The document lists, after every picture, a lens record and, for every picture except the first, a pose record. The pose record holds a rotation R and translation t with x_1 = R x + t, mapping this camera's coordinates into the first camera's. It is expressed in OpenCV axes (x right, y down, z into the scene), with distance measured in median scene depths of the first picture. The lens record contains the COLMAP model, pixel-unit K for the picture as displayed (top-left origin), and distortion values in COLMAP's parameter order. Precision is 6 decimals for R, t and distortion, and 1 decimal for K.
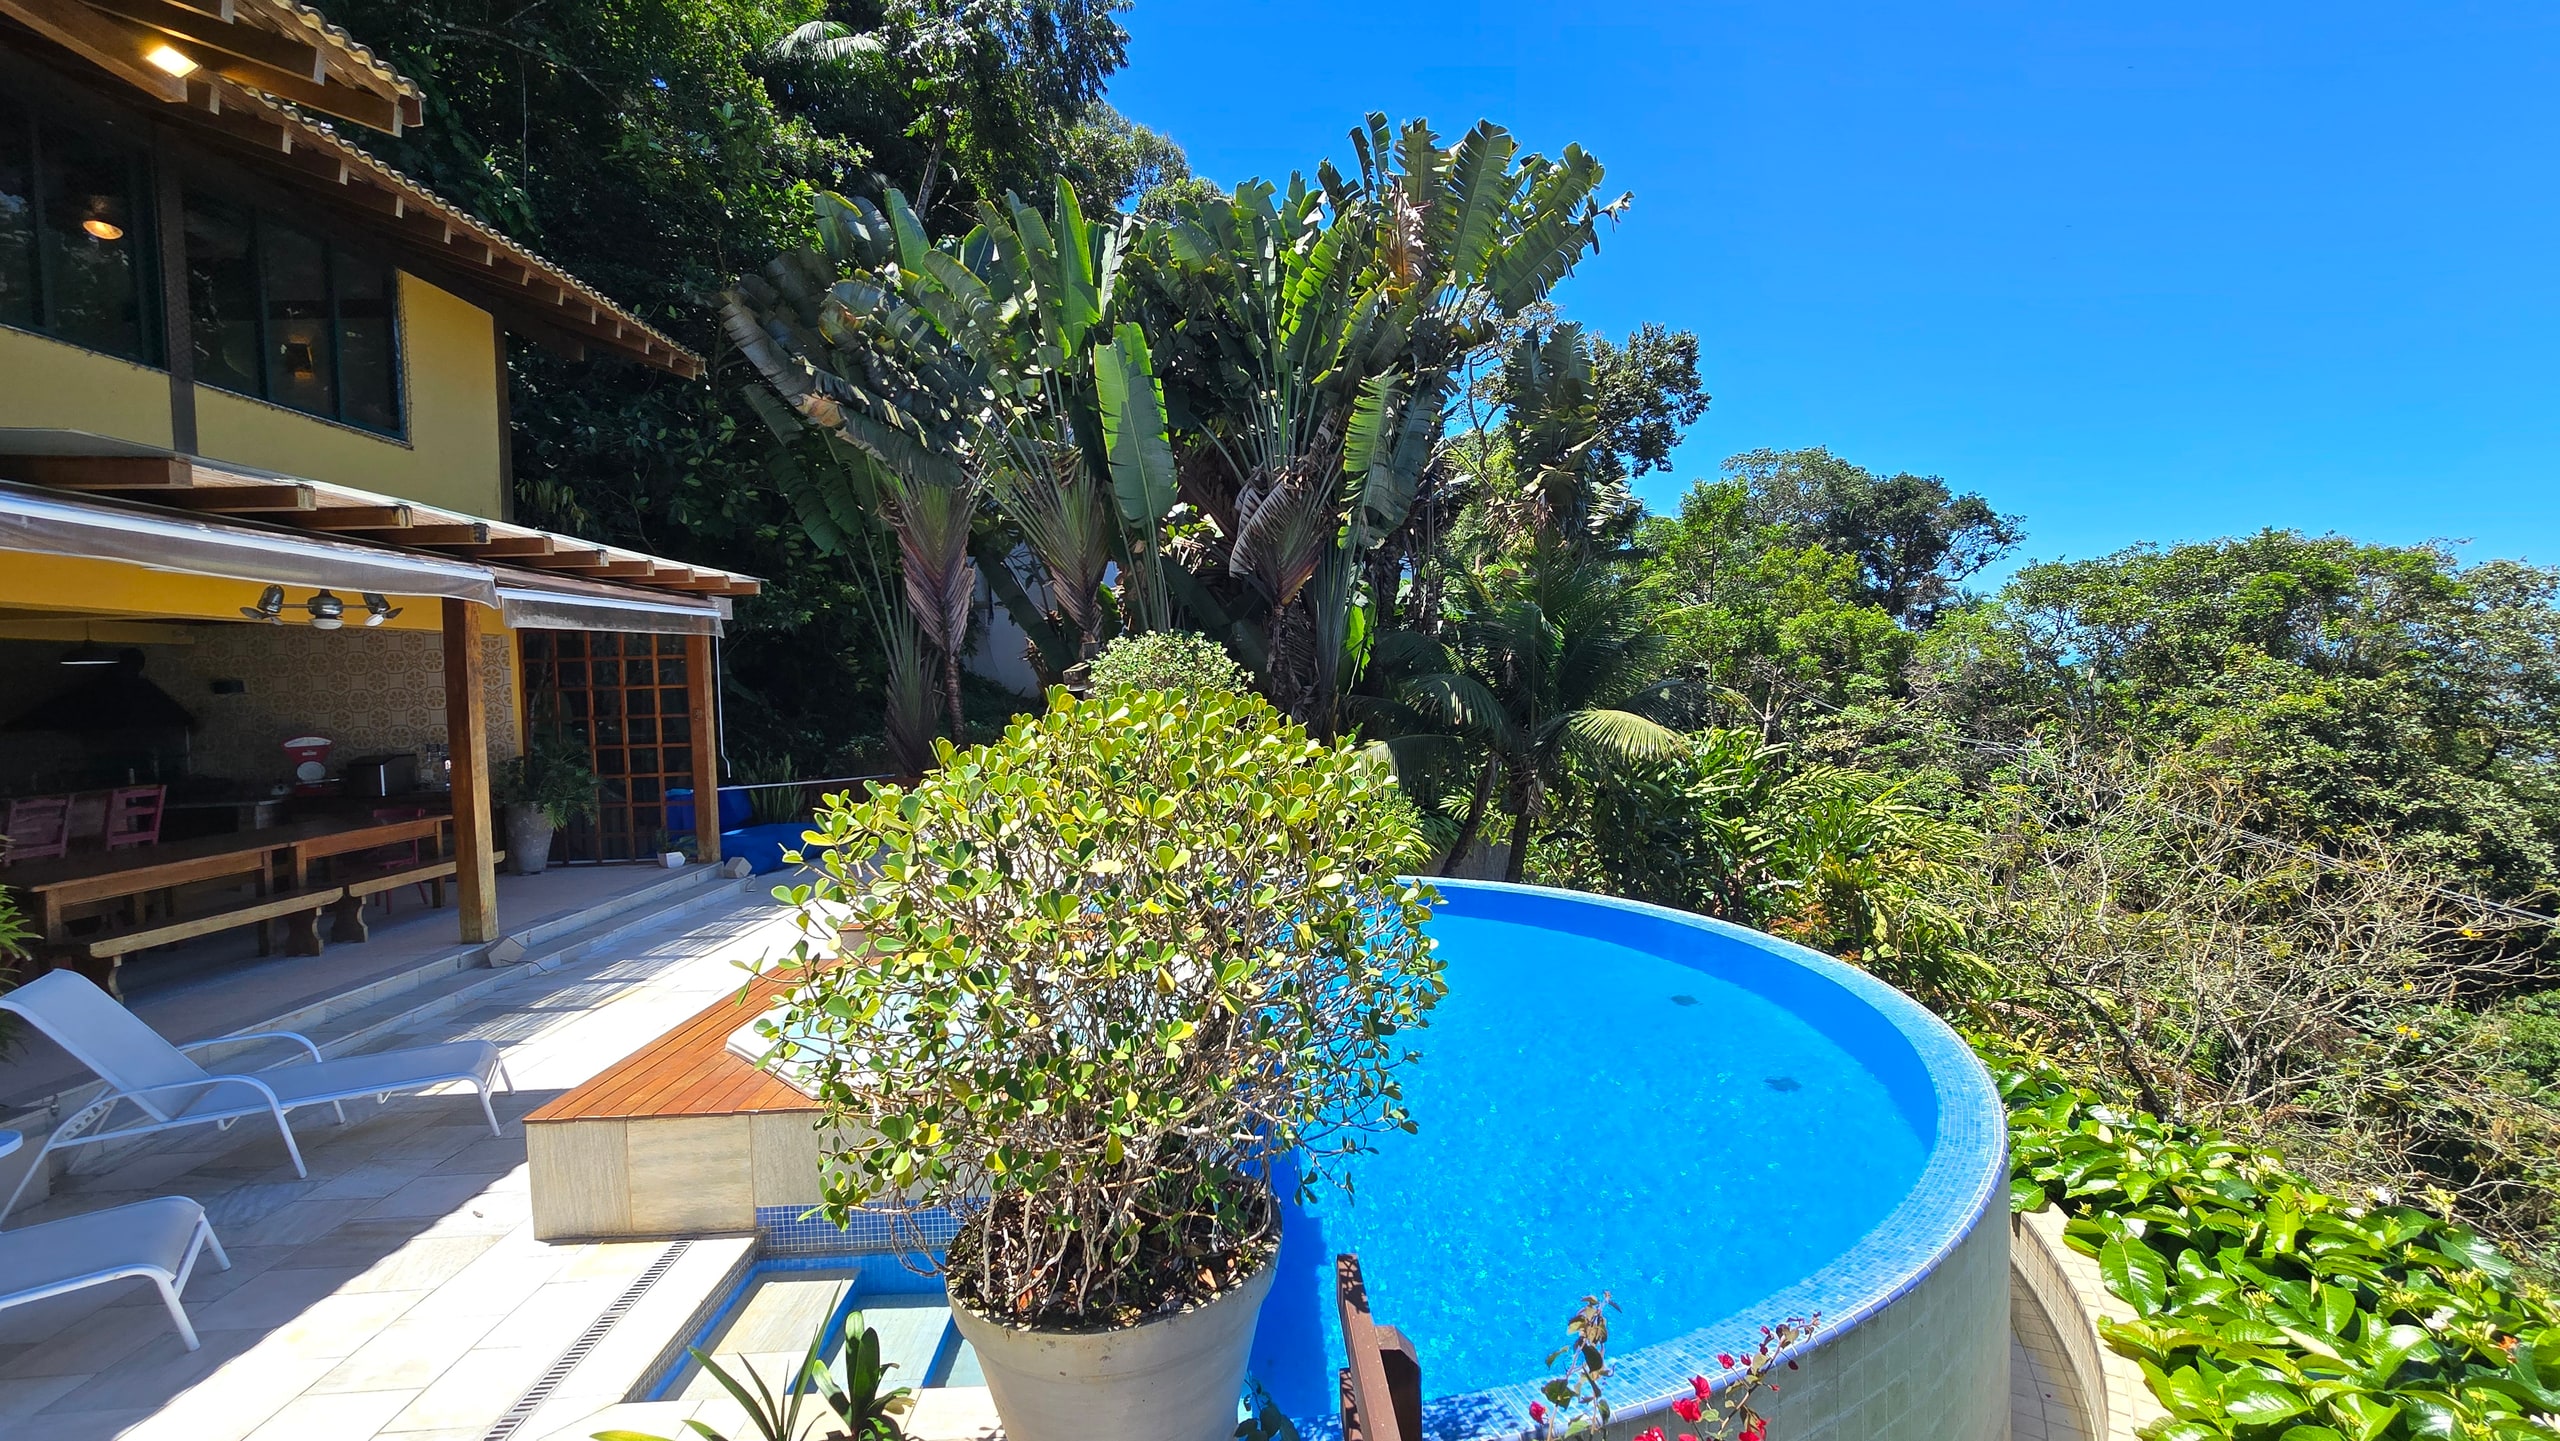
lens RADIAL K [[1043.3, 0, 1274.9], [0, 1043.3, 723.7], [0, 0, 1]] dist [-0.005944, 0.003225]
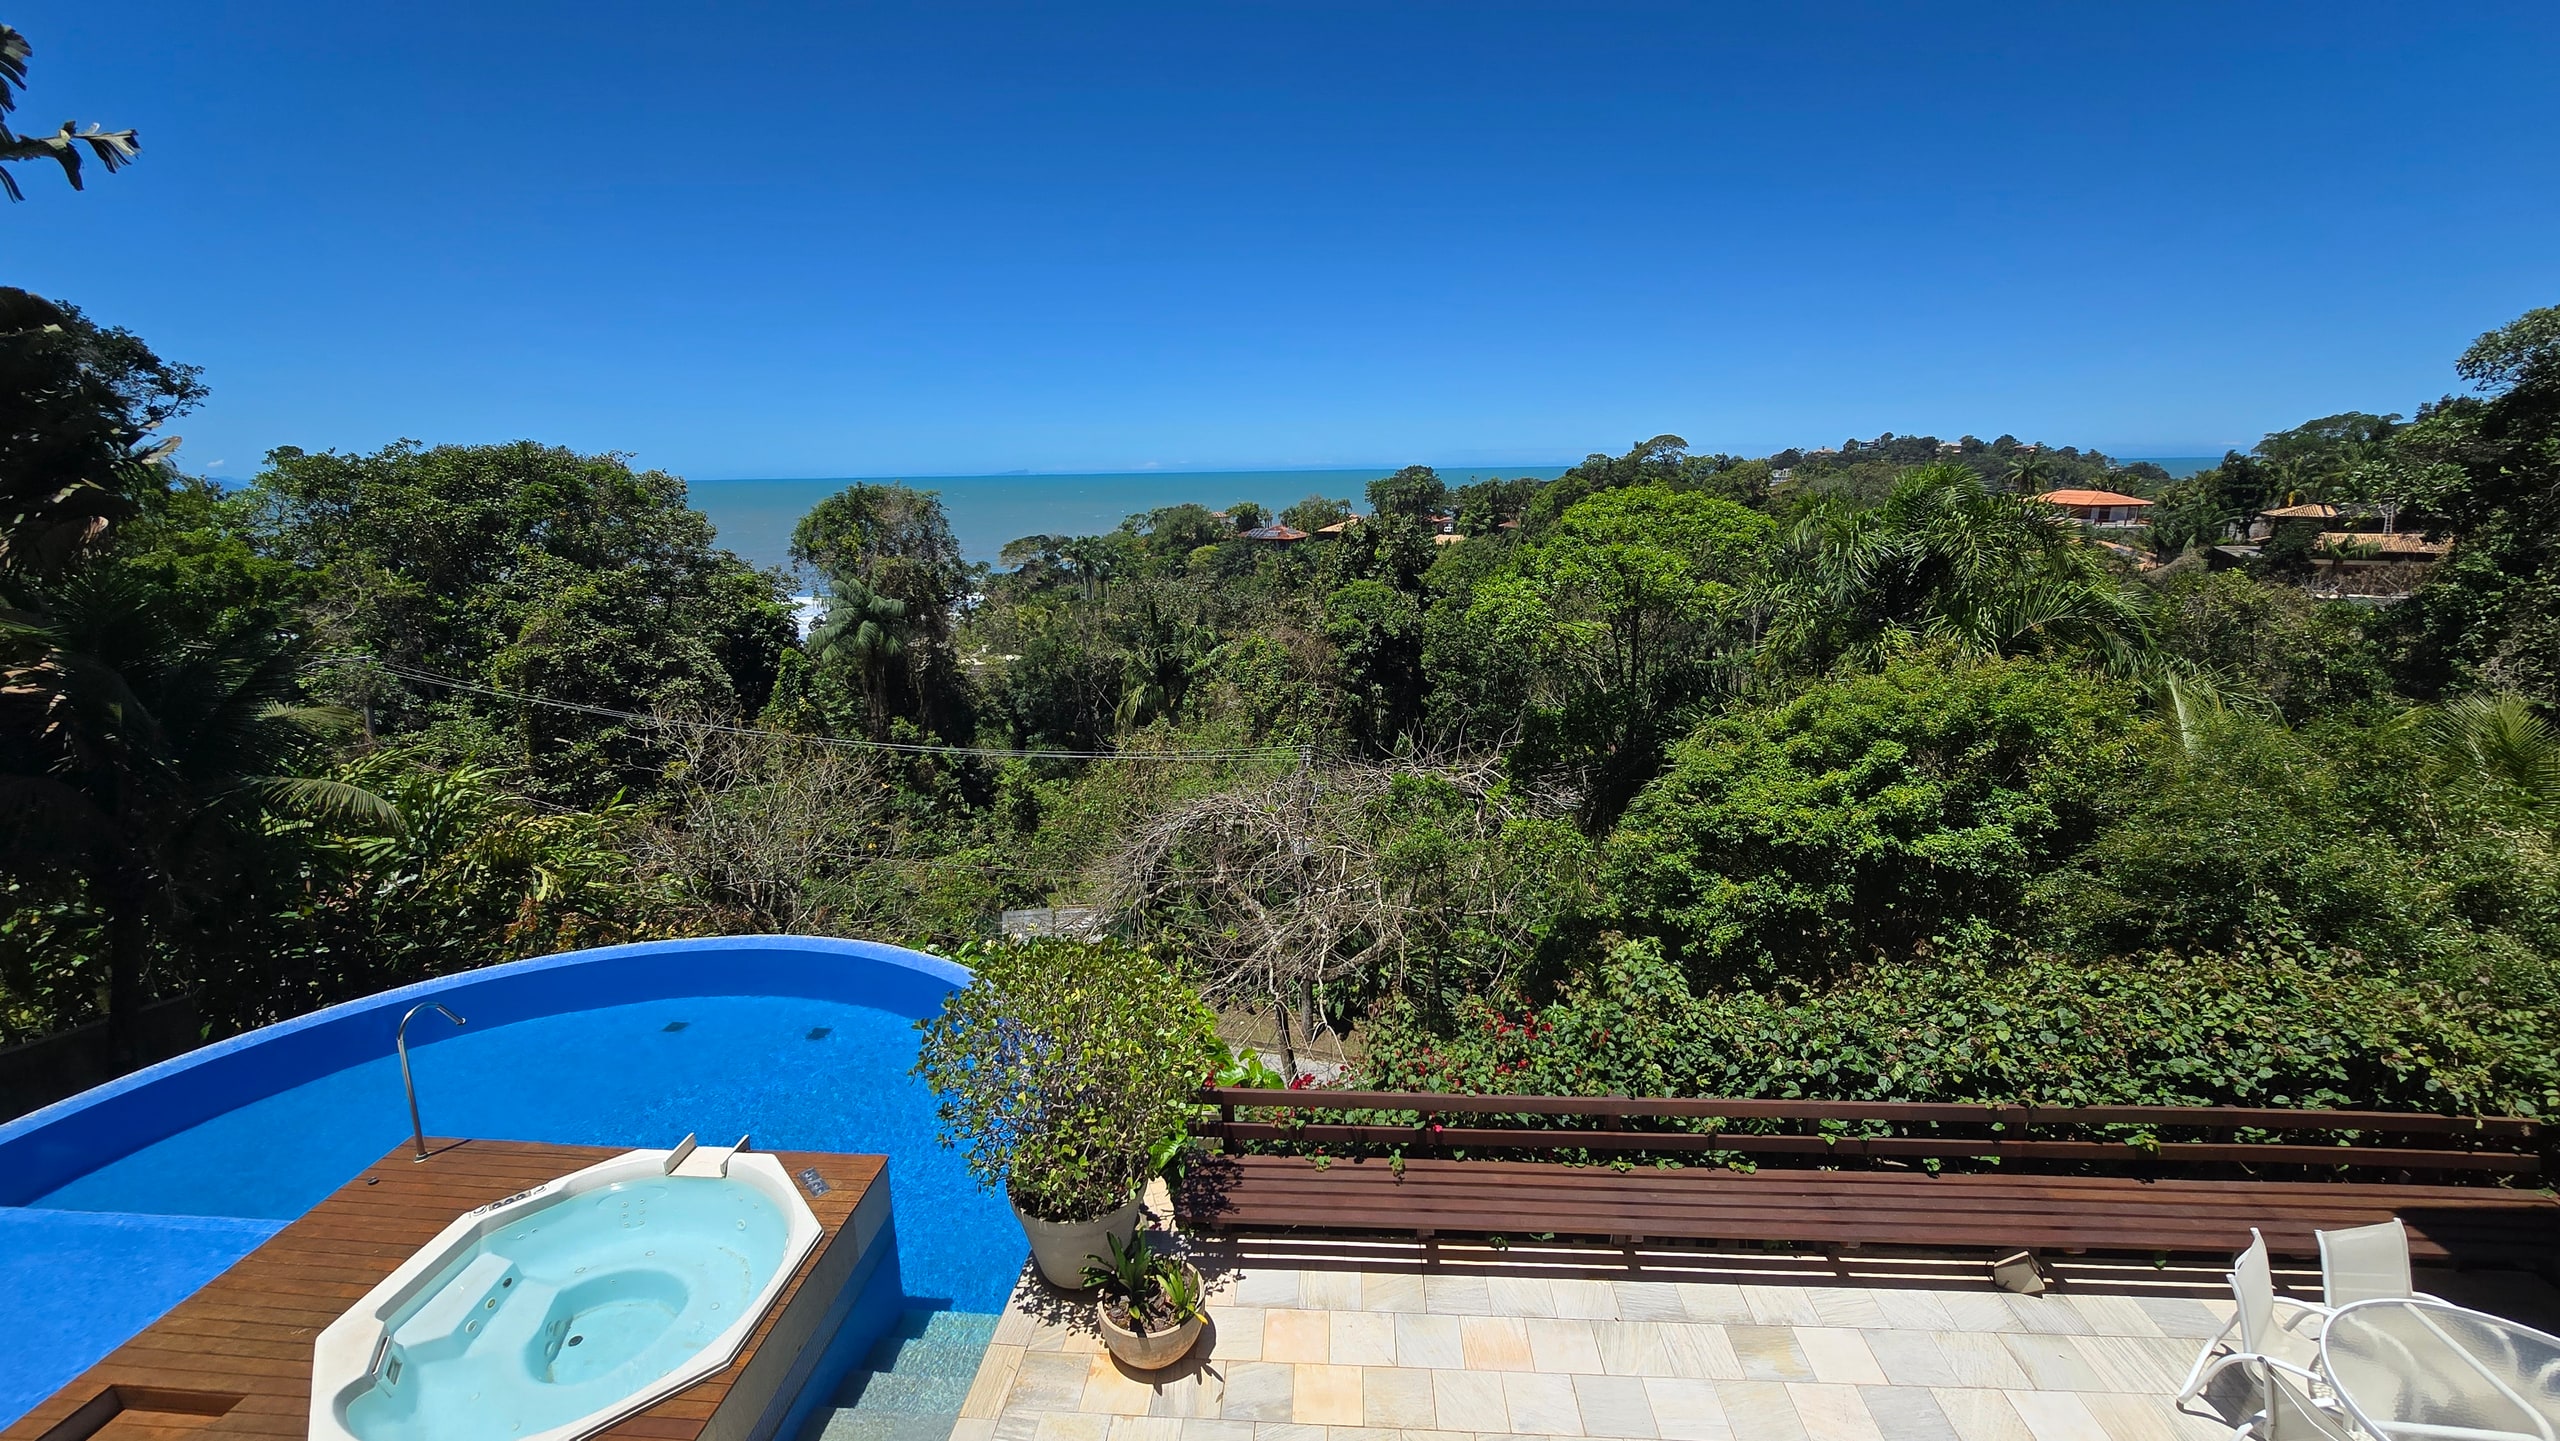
lens RADIAL K [[1042.9, 0, 1273.3], [0, 1042.9, 723.3], [0, 0, 1]] dist [-0.001070, -0.001035]
pose [[0.112045, -0.205941, 0.972129, -0.190025], [0.049420, 0.978233, 0.201538, -0.082890], [-0.992473, 0.025461, 0.119784, 0.023611]]
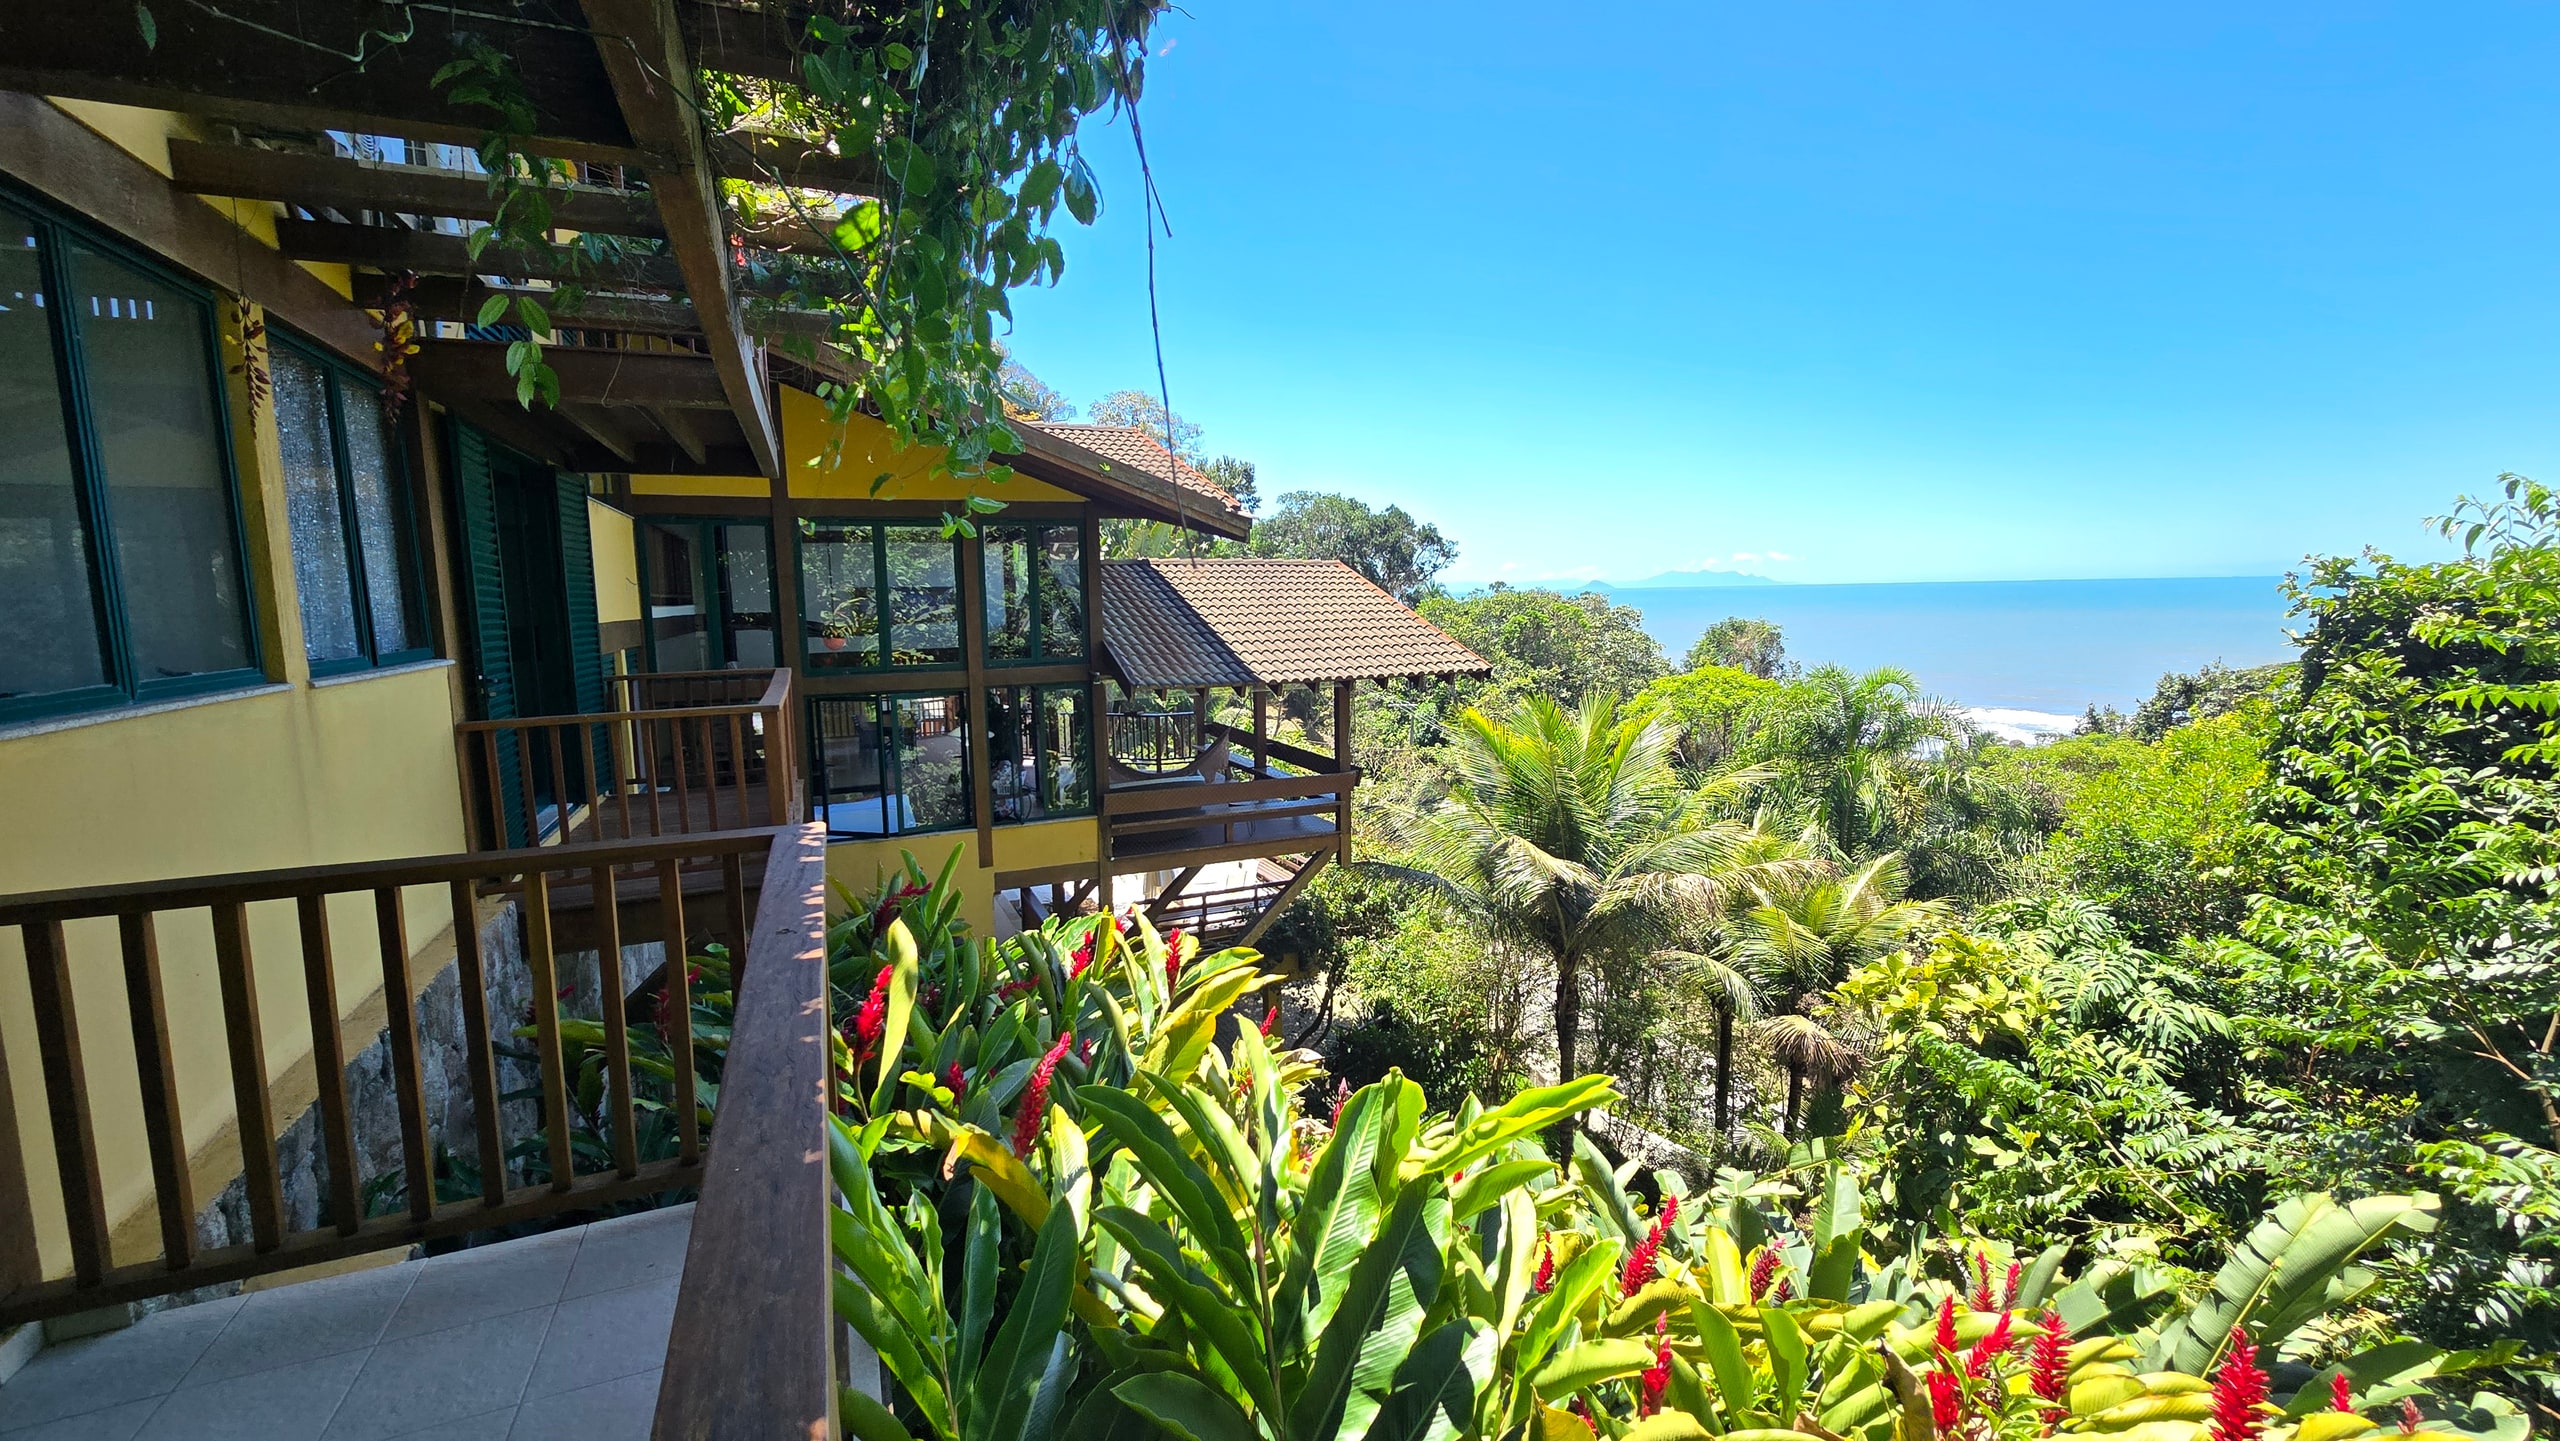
lens RADIAL K [[1048.4, 0, 1275.9], [0, 1048.4, 720.9], [0, 0, 1]] dist [-0.001670, -0.000432]
pose [[0.928924, -0.030418, 0.369019, -0.266249], [0.003191, 0.997240, 0.074171, -0.104589], [-0.370256, -0.067722, 0.926458, -0.816581]]
